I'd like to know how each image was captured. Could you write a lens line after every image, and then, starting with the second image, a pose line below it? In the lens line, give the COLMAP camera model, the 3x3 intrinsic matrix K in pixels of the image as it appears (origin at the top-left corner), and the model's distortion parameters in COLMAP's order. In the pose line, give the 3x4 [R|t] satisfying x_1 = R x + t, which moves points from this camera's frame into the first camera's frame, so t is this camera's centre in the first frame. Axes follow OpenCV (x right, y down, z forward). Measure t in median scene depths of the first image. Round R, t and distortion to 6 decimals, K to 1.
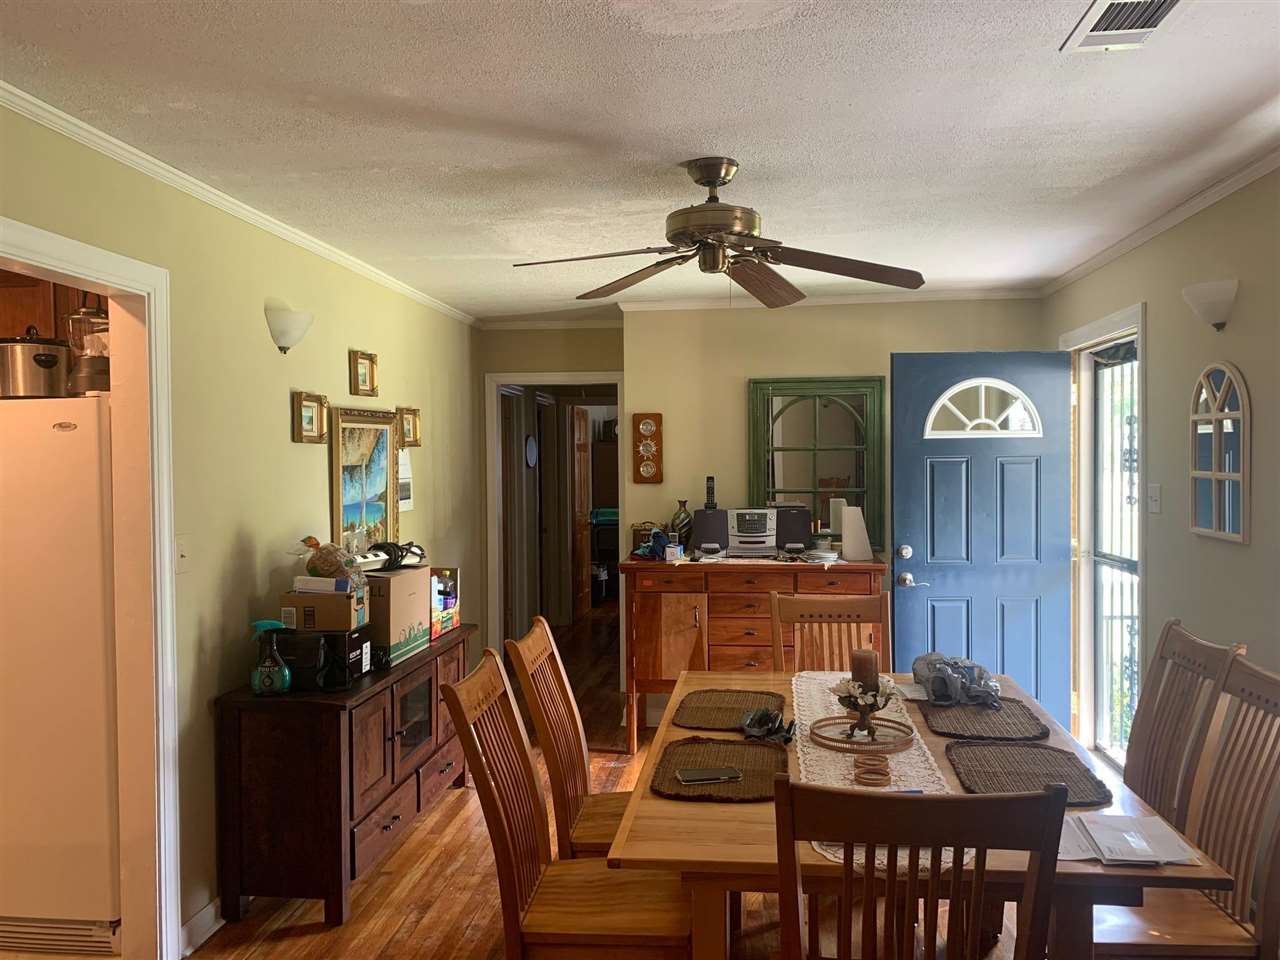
lens RADIAL K [[977.7, 0, 640.0], [0, 977.7, 480.0], [0, 0, 1]] dist [-0.002261, -0.001251]
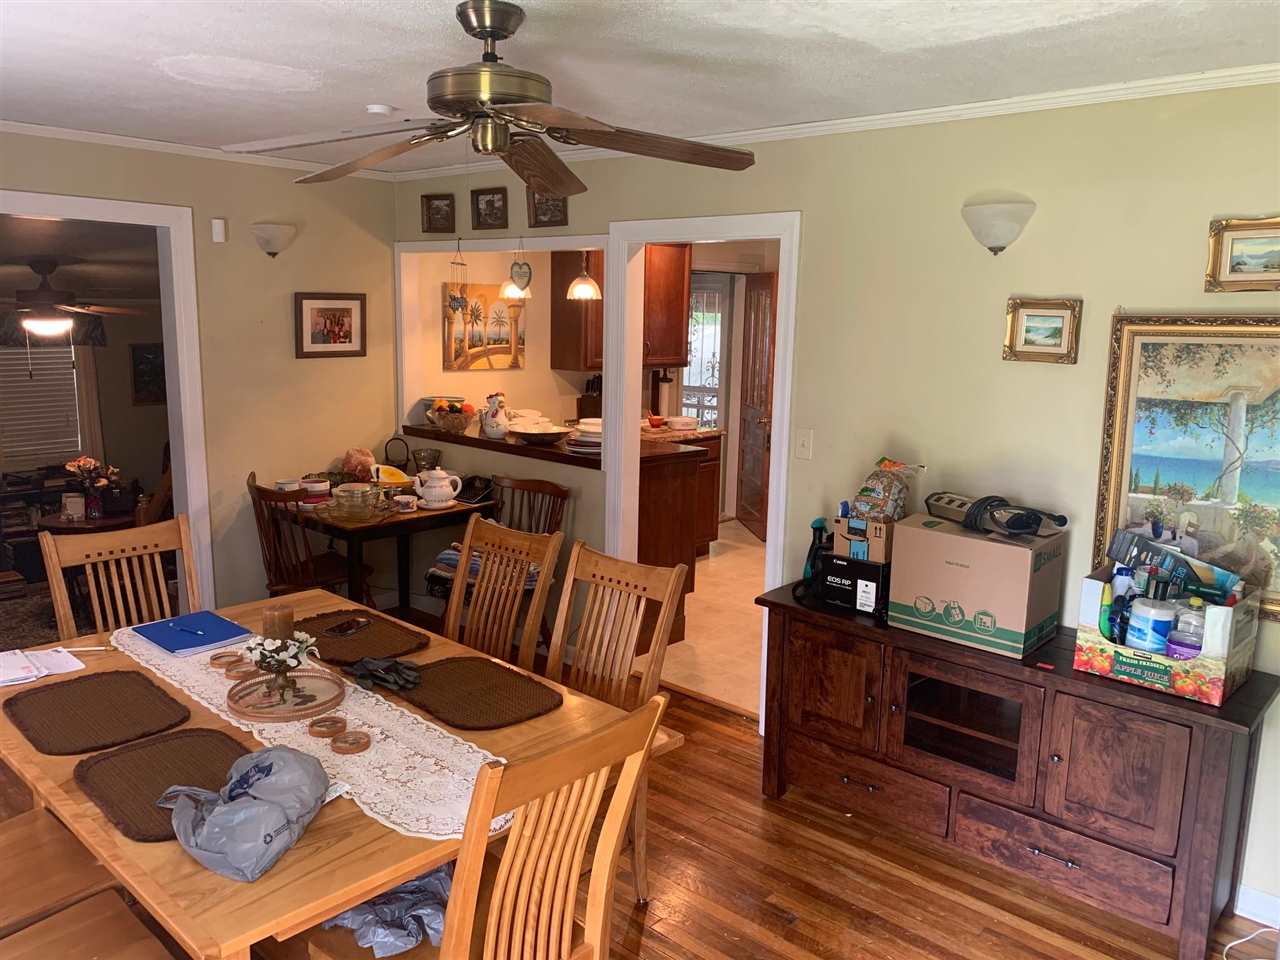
lens RADIAL K [[977.7, 0, 640.0], [0, 977.7, 480.0], [0, 0, 1]] dist [-0.002261, -0.001251]
pose [[-0.603738, 0.128050, -0.786831, 0.460729], [-0.032754, 0.982197, 0.184977, -0.074113], [0.796509, 0.137449, -0.588796, 1.133905]]
